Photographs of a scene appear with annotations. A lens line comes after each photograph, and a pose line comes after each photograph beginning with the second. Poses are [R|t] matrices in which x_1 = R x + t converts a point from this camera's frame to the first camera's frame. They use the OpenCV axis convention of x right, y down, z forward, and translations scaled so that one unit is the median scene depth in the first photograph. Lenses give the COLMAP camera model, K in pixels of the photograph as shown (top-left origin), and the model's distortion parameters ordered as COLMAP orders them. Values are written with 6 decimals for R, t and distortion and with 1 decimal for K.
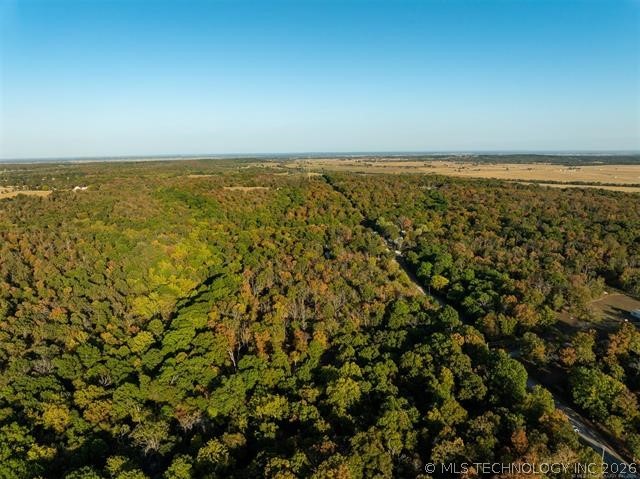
lens RADIAL K [[449.8, 0, 318.8], [0, 449.8, 236.3], [0, 0, 1]] dist [-0.042074, 0.005602]
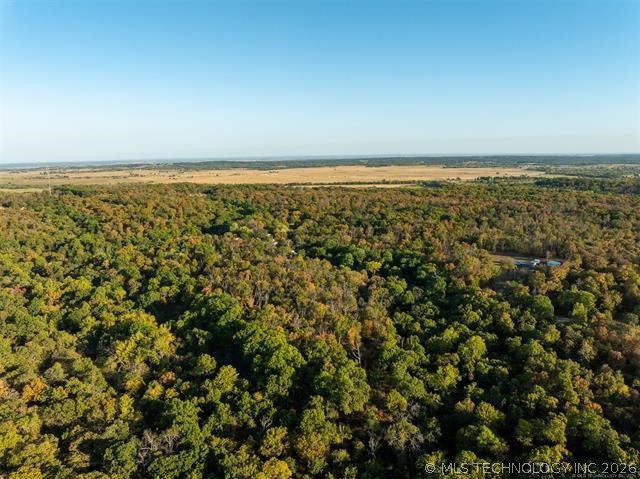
lens RADIAL K [[449.8, 0, 325.2], [0, 449.8, 240.0], [0, 0, 1]] dist [-0.042074, 0.005602]
pose [[0.779163, -0.120031, 0.615222, -0.591016], [0.125773, 0.991471, 0.034150, -0.024601], [-0.614074, 0.050770, 0.787614, 0.159587]]
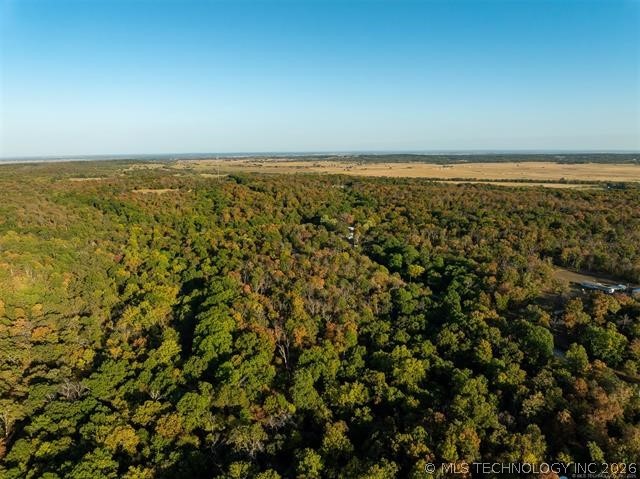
lens RADIAL K [[449.8, 0, 322.4], [0, 449.8, 238.9], [0, 0, 1]] dist [-0.042074, 0.005602]
pose [[0.965382, -0.049055, 0.256184, -0.246421], [0.047819, 0.998795, 0.011055, 0.002591], [-0.256418, 0.001578, 0.966565, 0.002365]]
